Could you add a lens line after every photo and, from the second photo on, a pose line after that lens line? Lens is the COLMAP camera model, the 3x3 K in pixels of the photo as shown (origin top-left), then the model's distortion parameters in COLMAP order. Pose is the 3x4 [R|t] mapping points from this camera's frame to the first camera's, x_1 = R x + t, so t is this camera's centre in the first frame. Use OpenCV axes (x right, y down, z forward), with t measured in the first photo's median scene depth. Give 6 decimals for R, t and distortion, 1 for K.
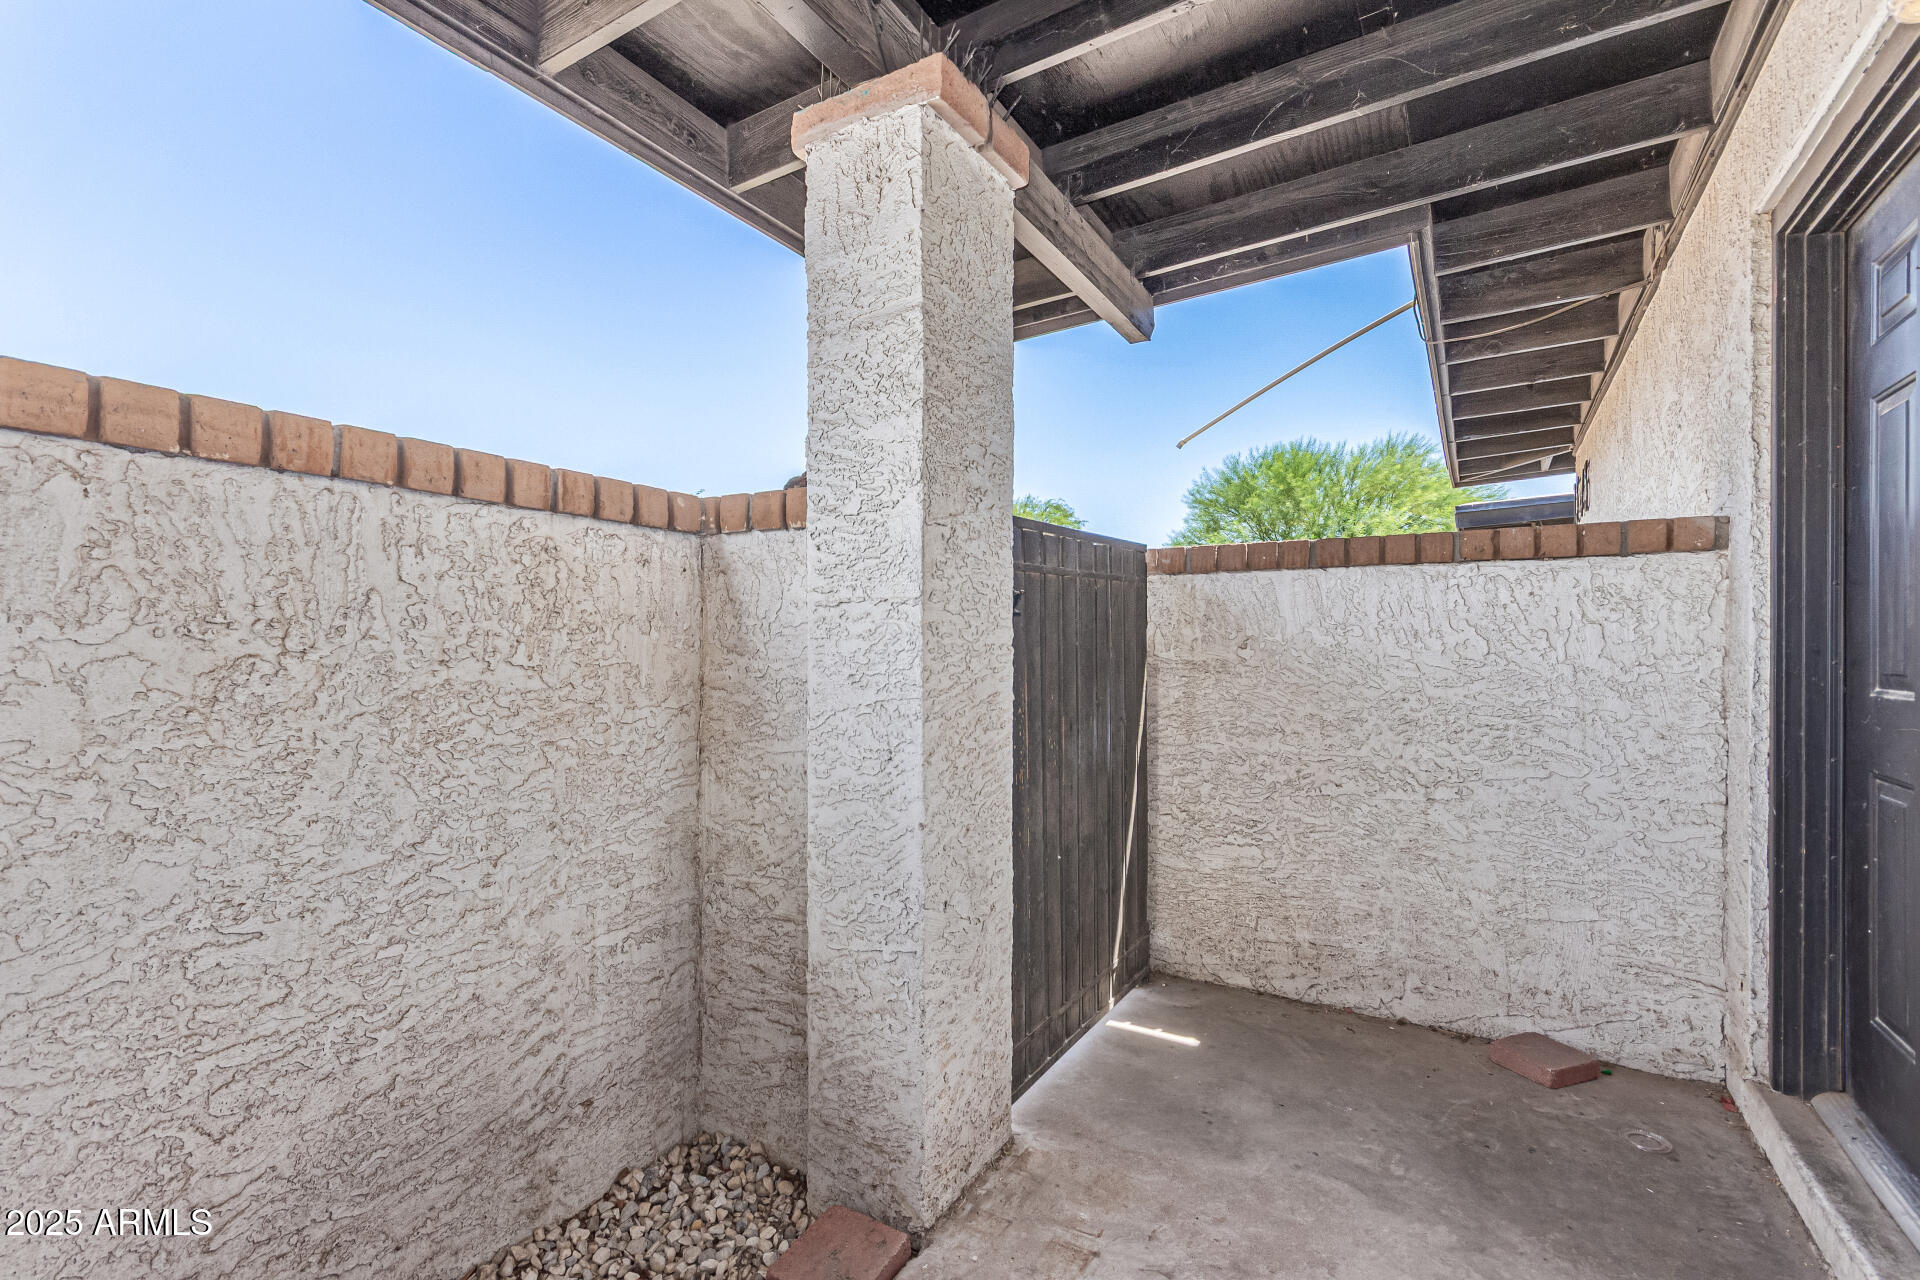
lens RADIAL K [[884.8, 0, 960.0], [0, 884.8, 640.0], [0, 0, 1]] dist [0.000715, 0.000694]
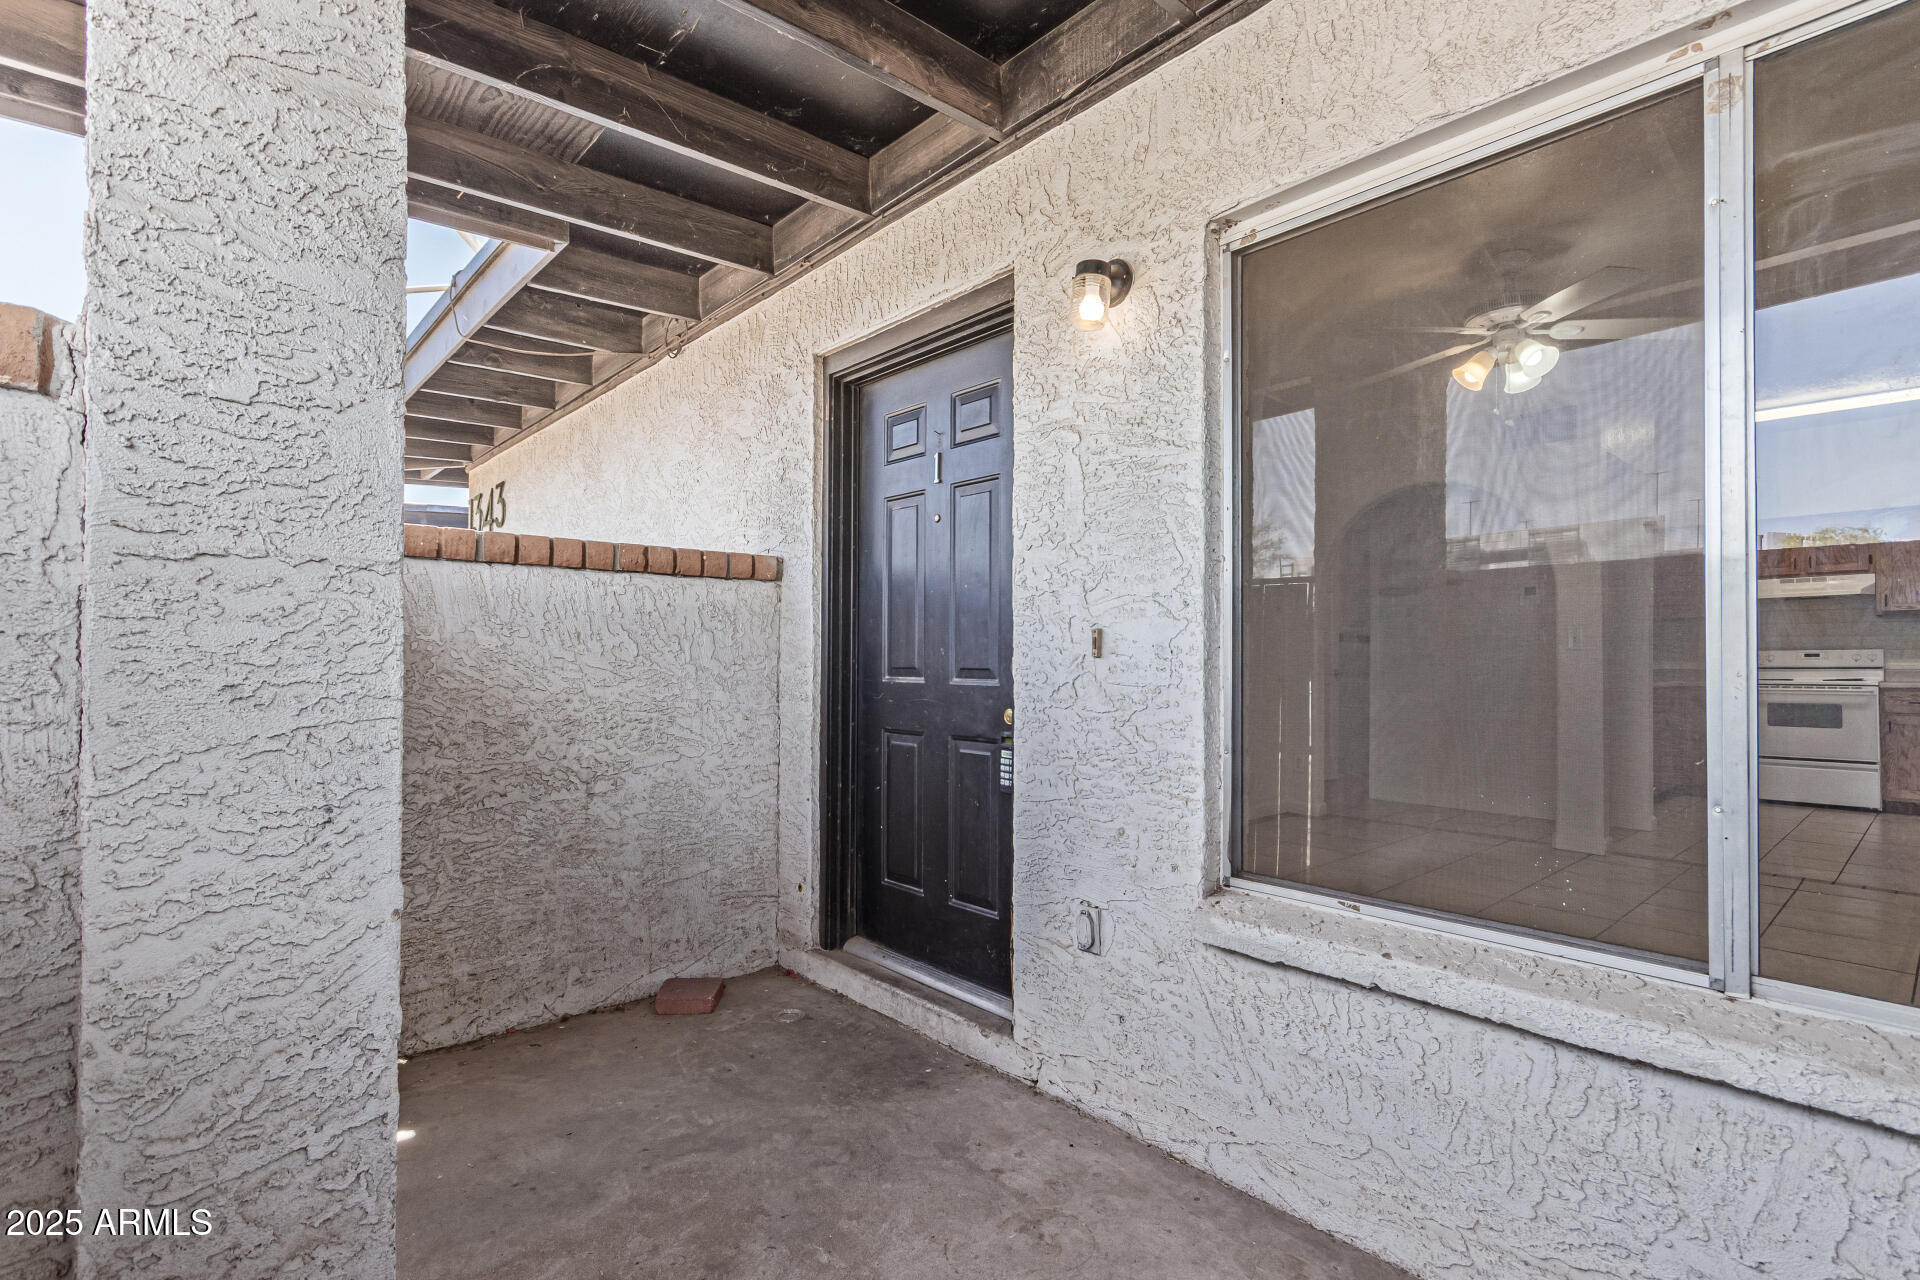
lens RADIAL K [[895.9, 0, 955.2], [0, 895.9, 640.6], [0, 0, 1]] dist [0.001376, 0.001076]
pose [[0.309901, 0.019021, 0.950579, -0.356639], [-0.012272, 0.999797, -0.016005, 0.009711], [-0.950690, -0.006705, 0.310071, 0.265768]]
